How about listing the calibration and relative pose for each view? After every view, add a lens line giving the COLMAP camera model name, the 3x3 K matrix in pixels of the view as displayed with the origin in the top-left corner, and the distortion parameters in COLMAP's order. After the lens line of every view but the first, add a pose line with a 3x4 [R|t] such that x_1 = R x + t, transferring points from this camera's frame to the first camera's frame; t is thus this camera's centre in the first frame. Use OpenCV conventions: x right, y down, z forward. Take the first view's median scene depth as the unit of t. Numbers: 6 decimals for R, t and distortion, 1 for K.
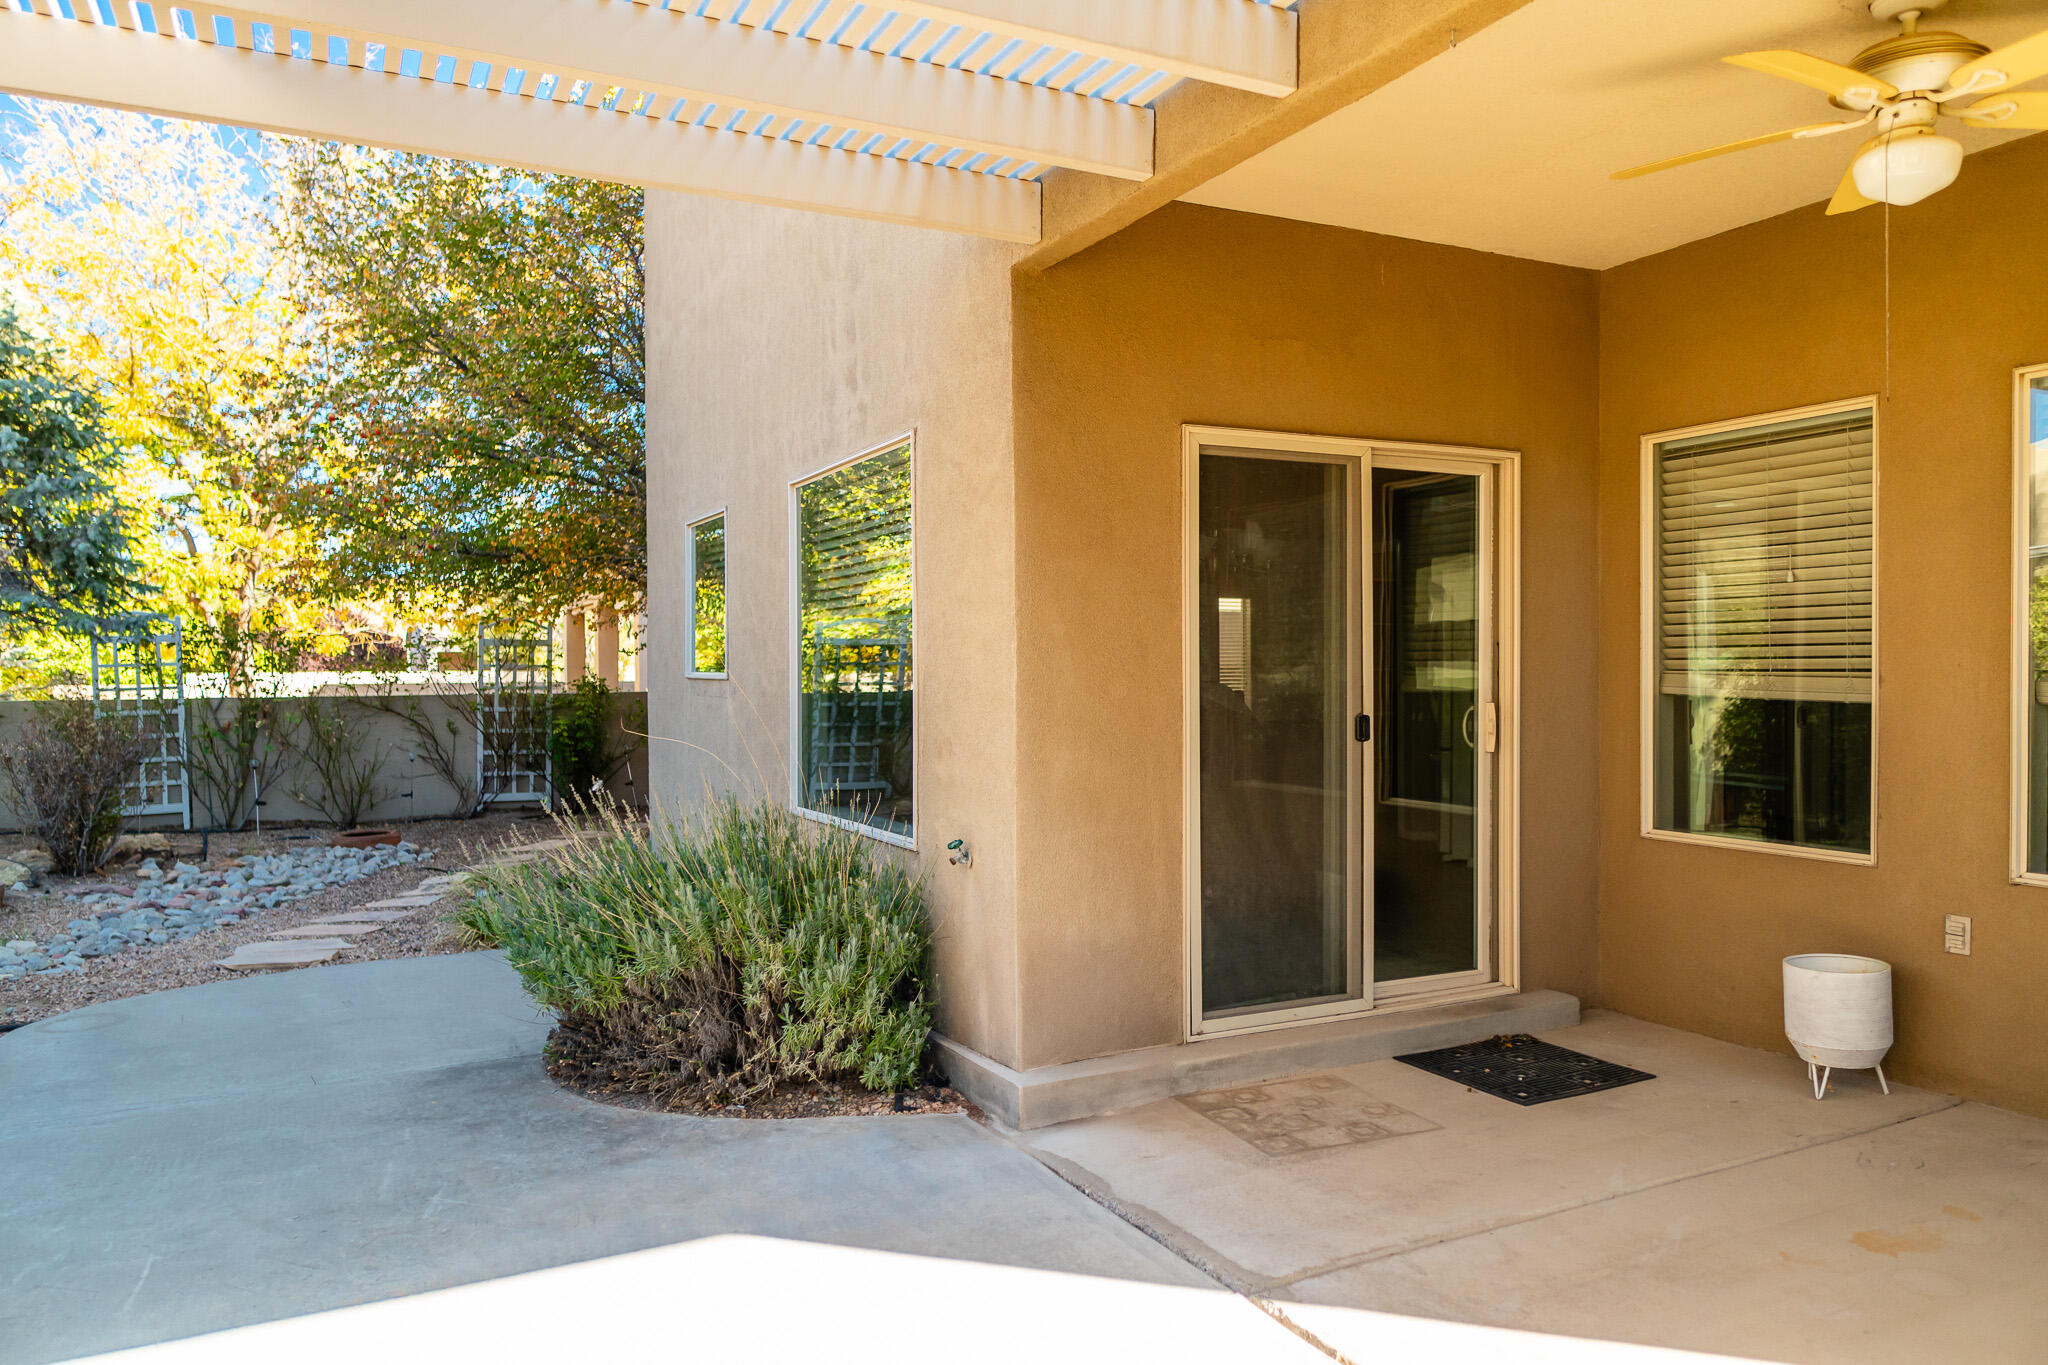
lens RADIAL K [[1411.2, 0, 1028.9], [0, 1411.2, 685.8], [0, 0, 1]] dist [-0.002120, -0.002014]
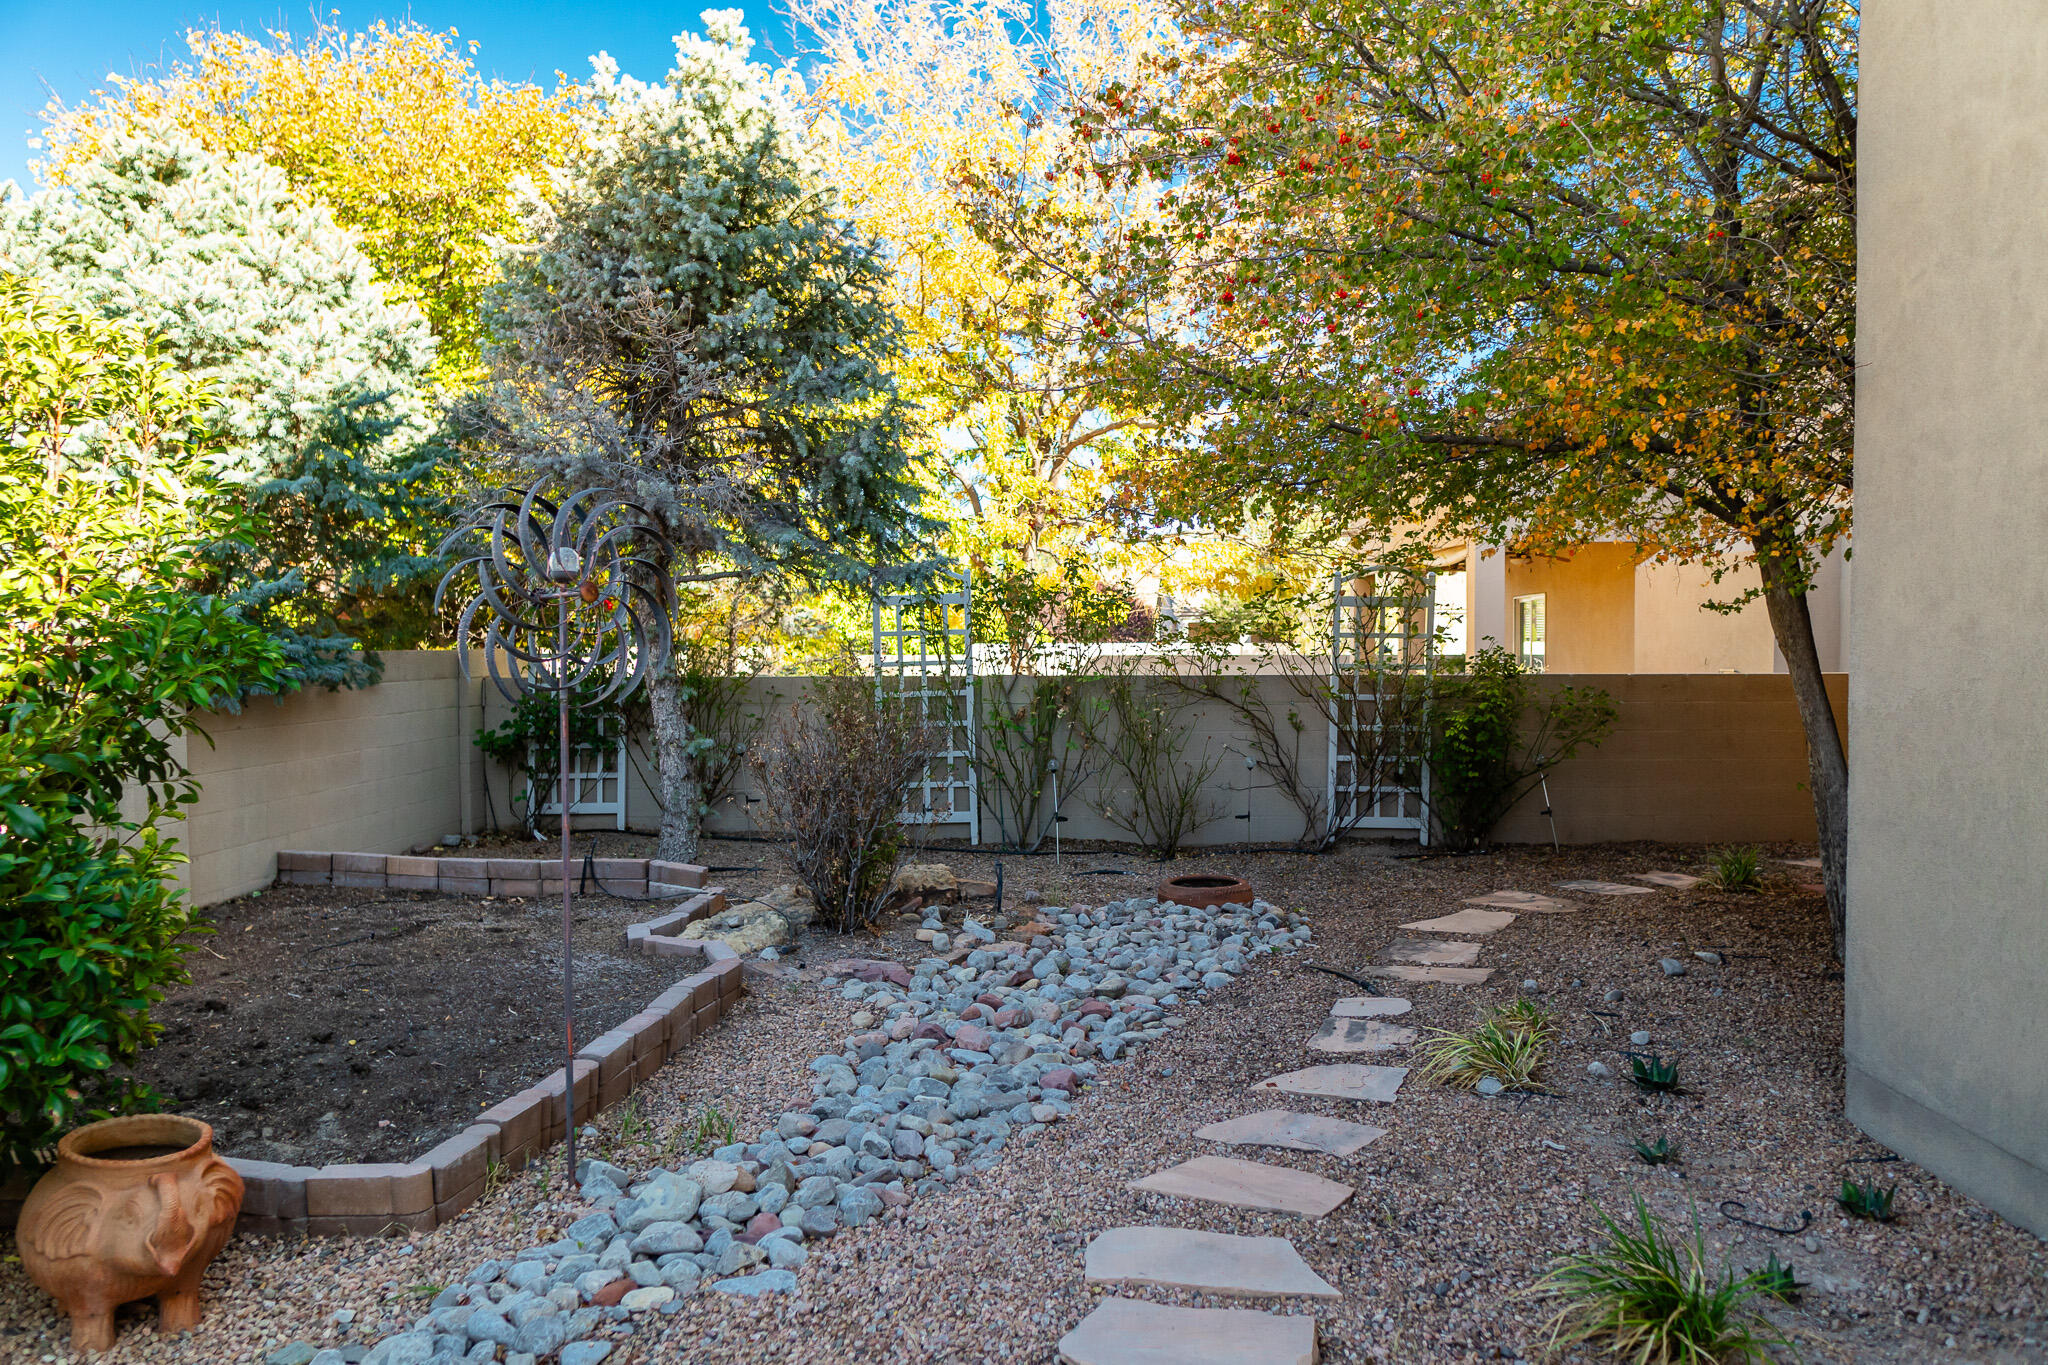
lens RADIAL K [[1411.2, 0, 1024.2], [0, 1411.2, 692.4], [0, 0, 1]] dist [-0.002120, -0.002014]
pose [[0.878959, 0.020932, -0.476438, -0.289497], [-0.009344, 0.999600, 0.026680, -0.004235], [0.476806, -0.018999, 0.878803, 0.468536]]
